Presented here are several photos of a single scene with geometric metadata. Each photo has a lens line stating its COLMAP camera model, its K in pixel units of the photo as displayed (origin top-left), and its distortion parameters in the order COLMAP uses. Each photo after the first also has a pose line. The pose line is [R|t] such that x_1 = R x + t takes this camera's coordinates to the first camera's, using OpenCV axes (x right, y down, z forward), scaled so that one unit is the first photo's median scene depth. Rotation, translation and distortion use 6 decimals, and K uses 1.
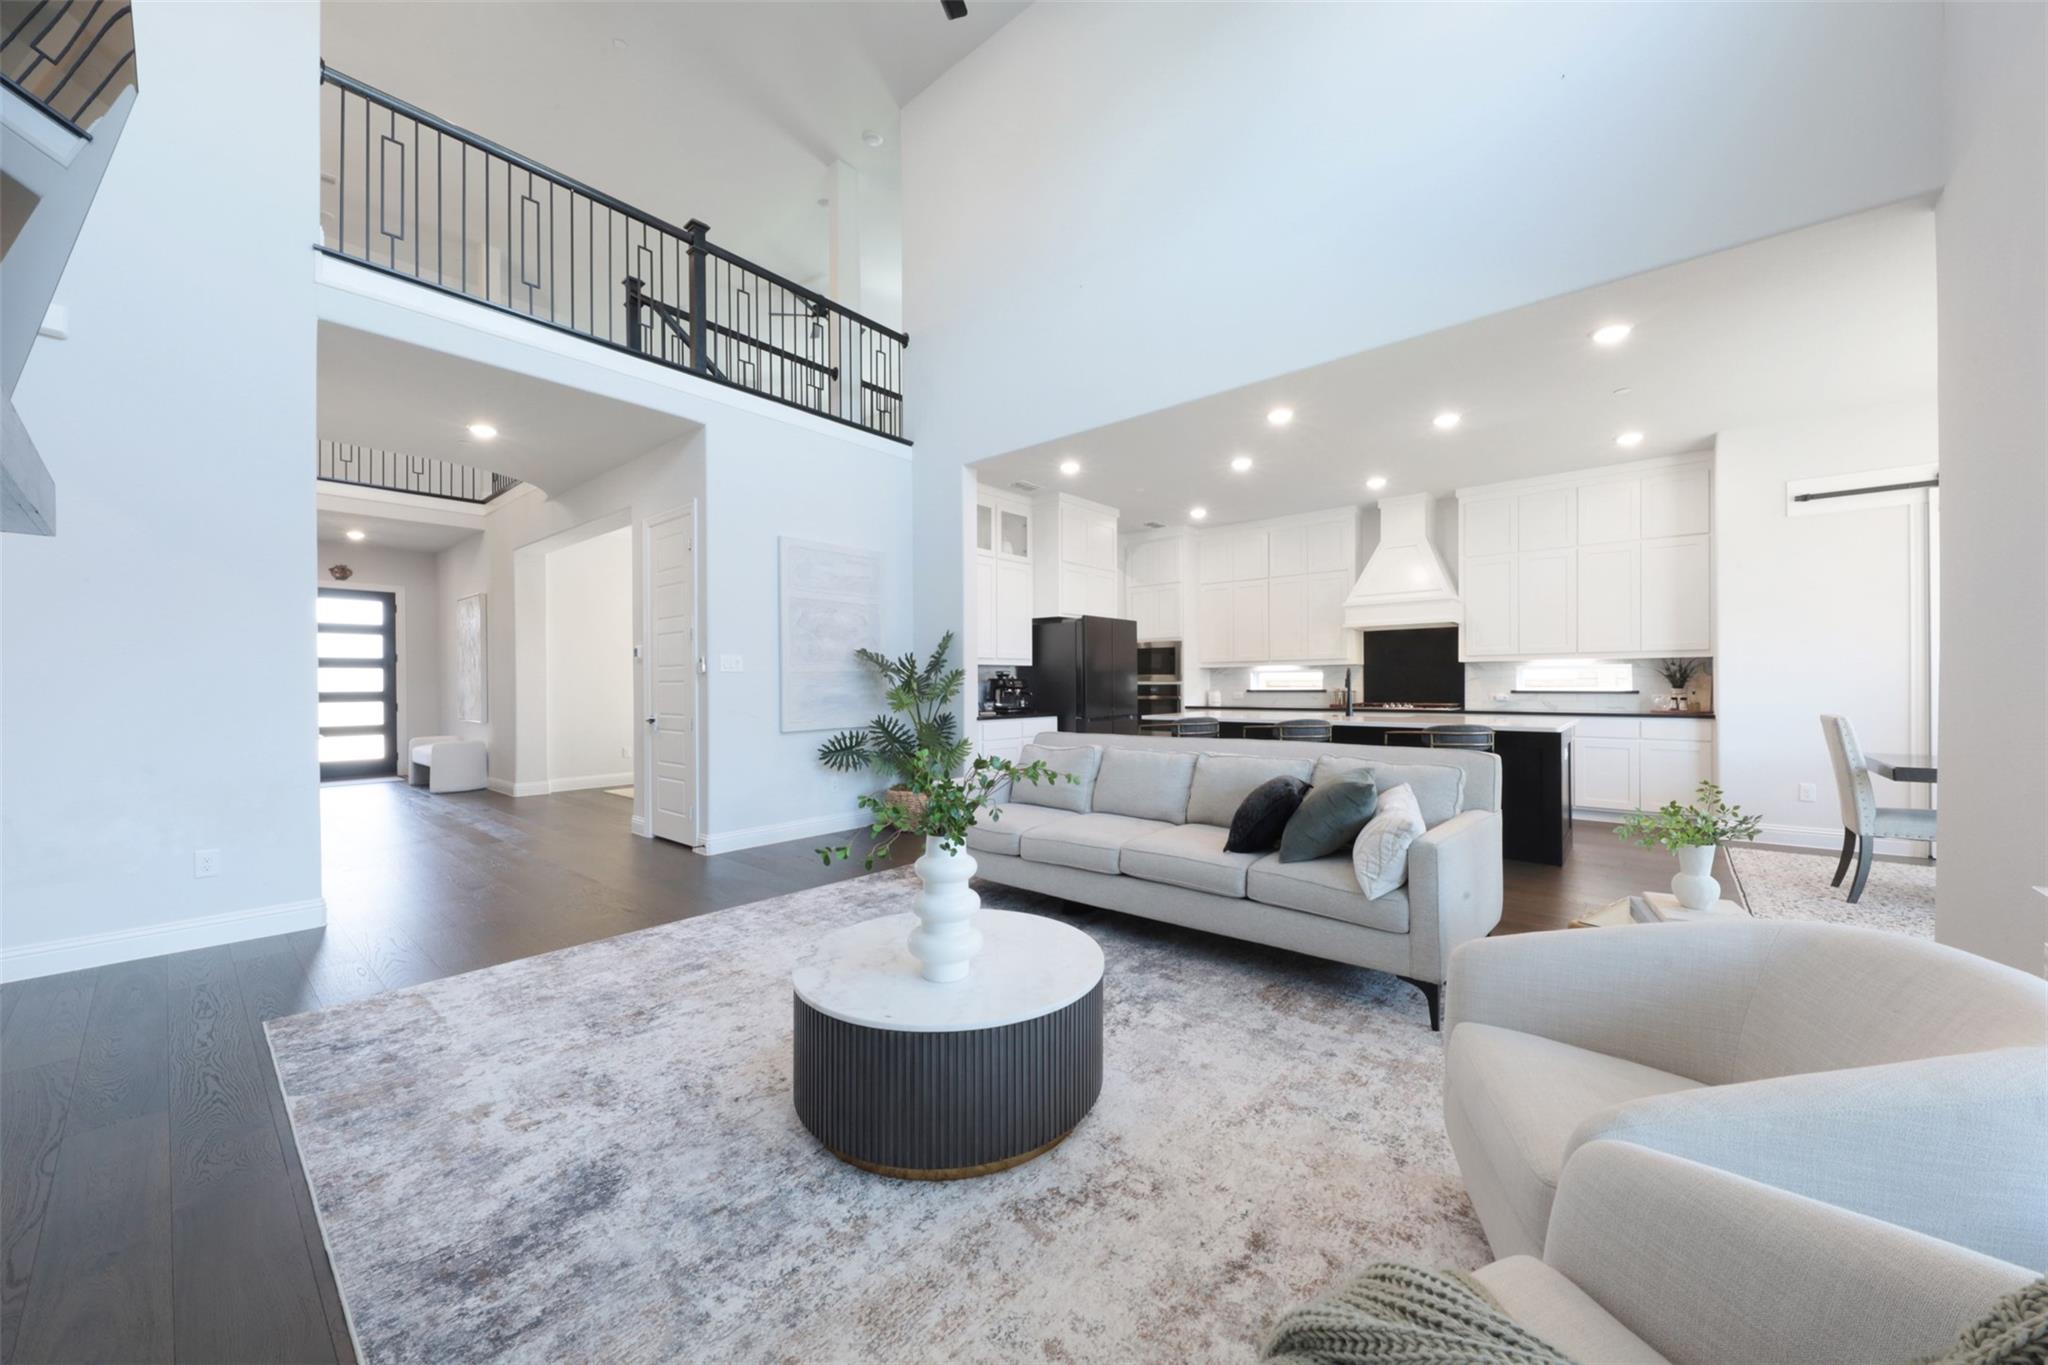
lens RADIAL K [[736.4, 0, 1031.1], [0, 736.4, 685.4], [0, 0, 1]] dist [0.016195, -0.010568]
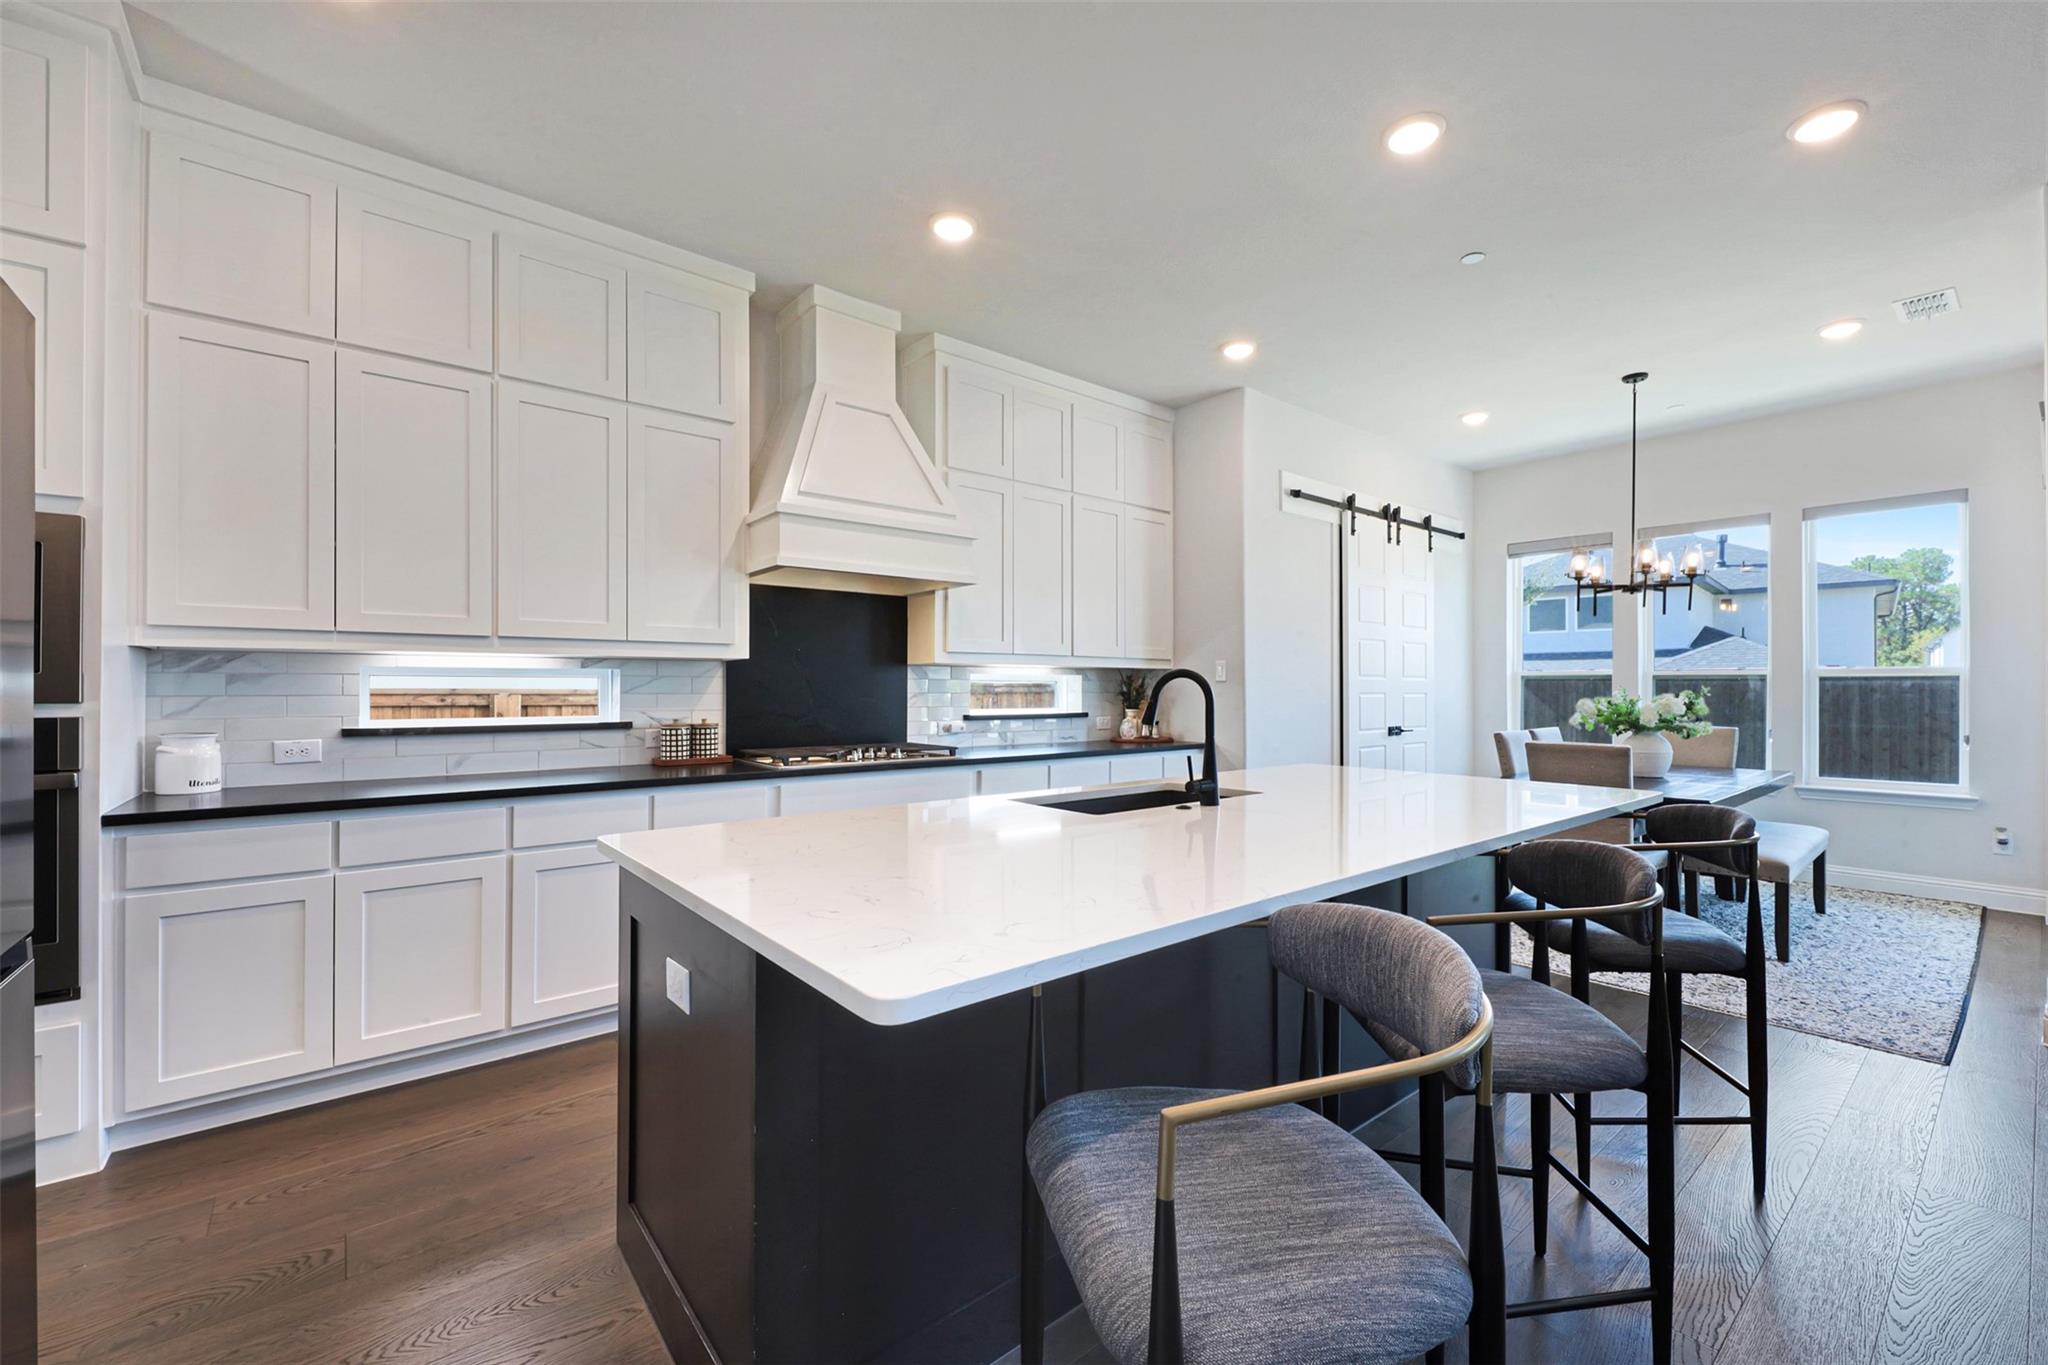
lens RADIAL K [[833.2, 0, 1024.0], [0, 833.2, 682.5], [0, 0, 1]] dist [0.013095, -0.008231]
pose [[0.170620, 0.012902, 0.985252, 0.019231], [0.000408, 0.999913, -0.013165, -0.020581], [-0.985337, 0.002648, 0.170600, 1.673778]]
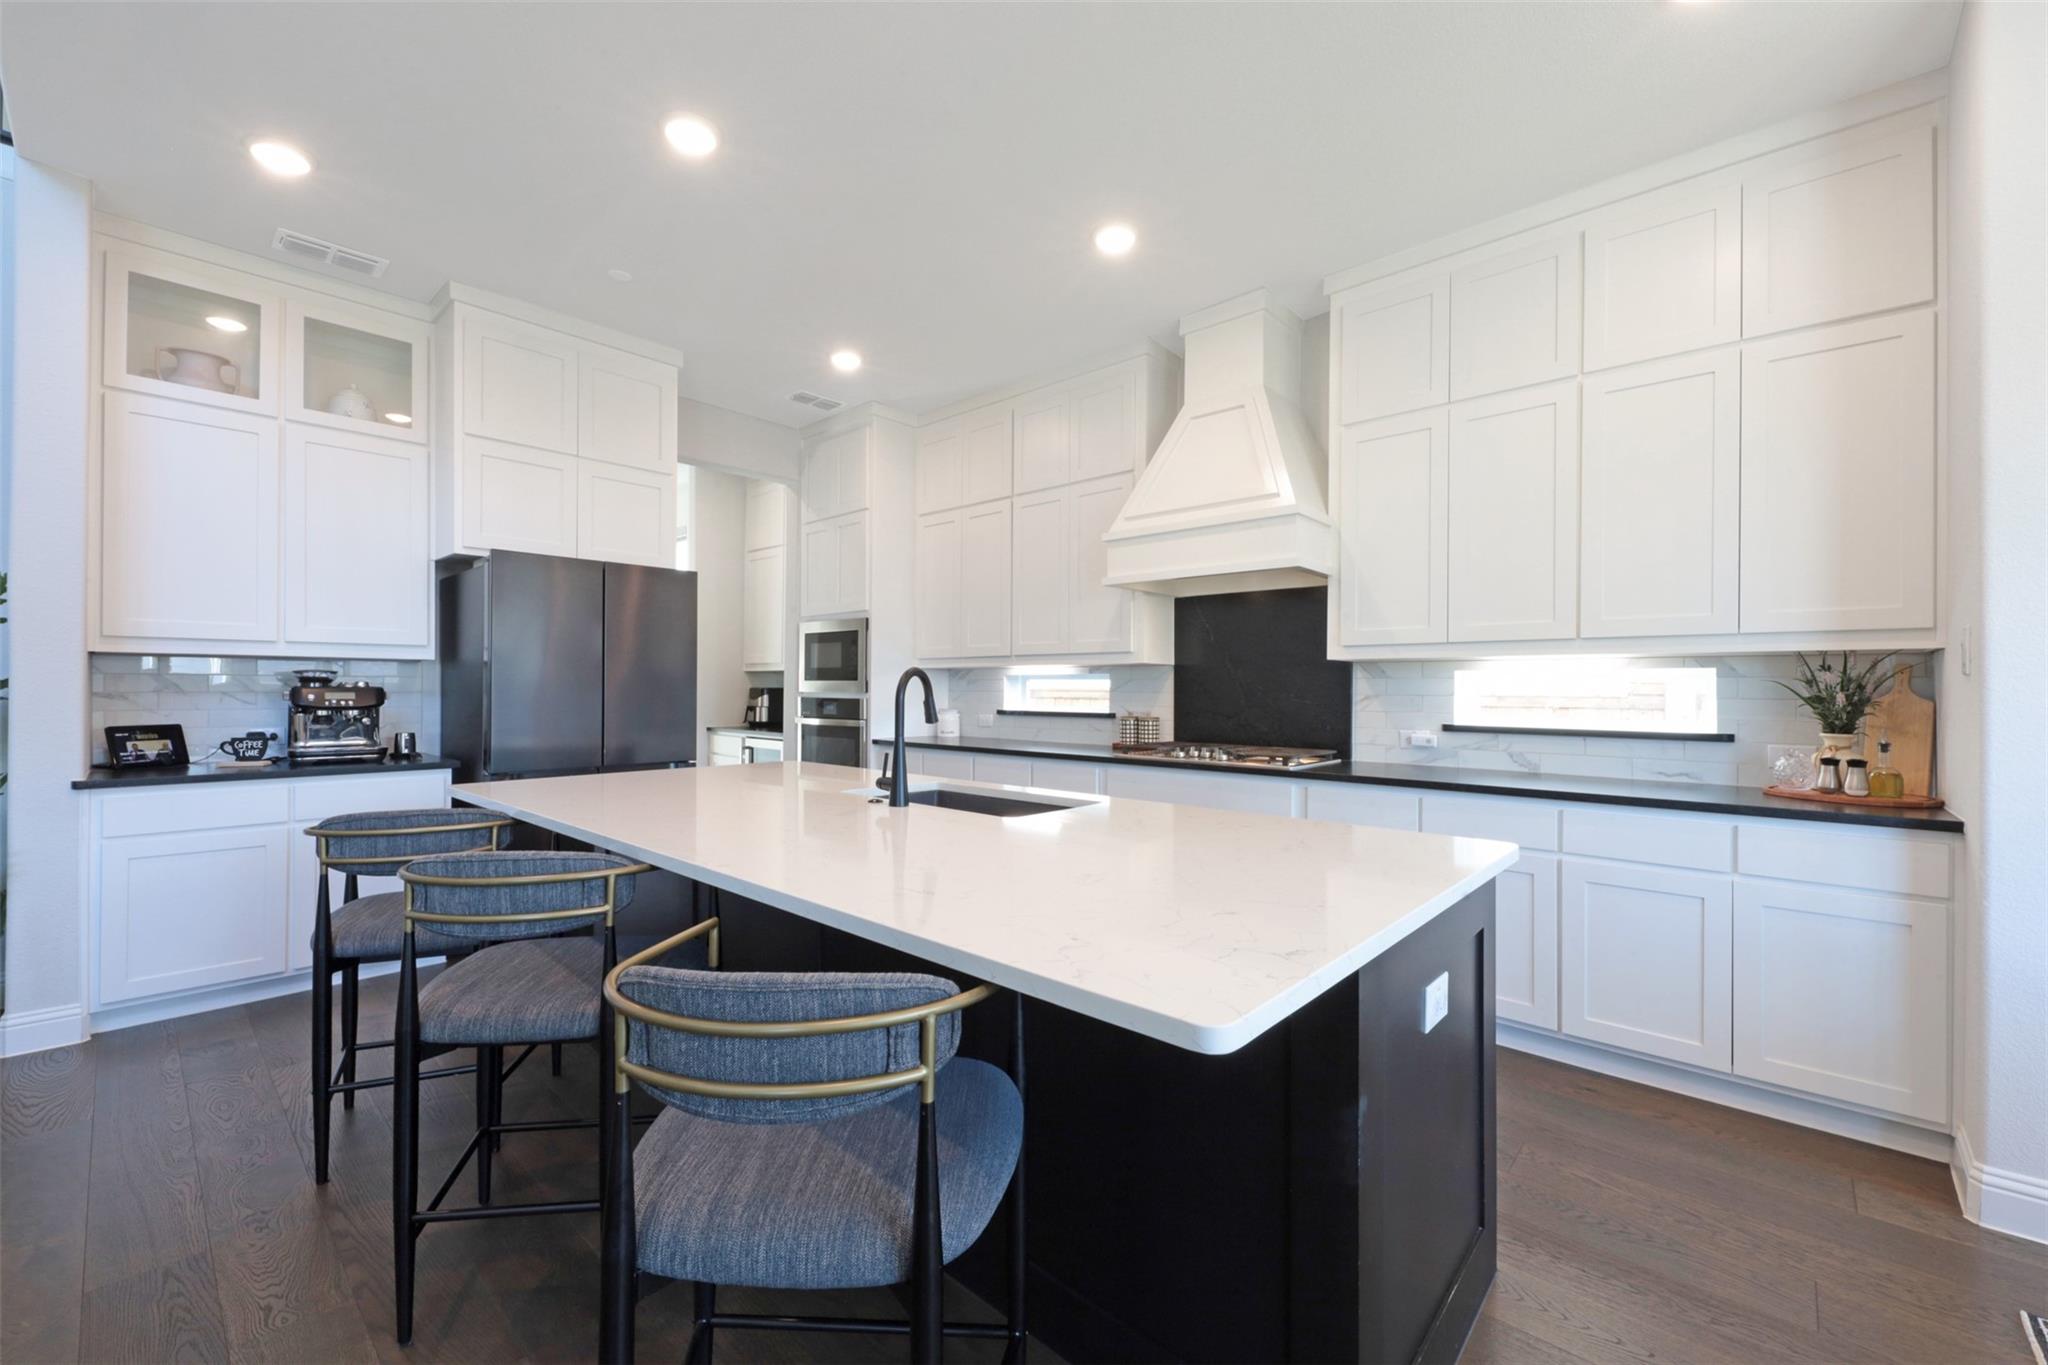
lens RADIAL K [[833.2, 0, 1024.0], [0, 833.2, 682.5], [0, 0, 1]] dist [0.013095, -0.008231]
pose [[0.999351, 0.010961, -0.034314, 0.822479], [-0.011249, 0.999903, -0.008195, -0.023102], [0.034221, 0.008575, 0.999378, 0.972322]]
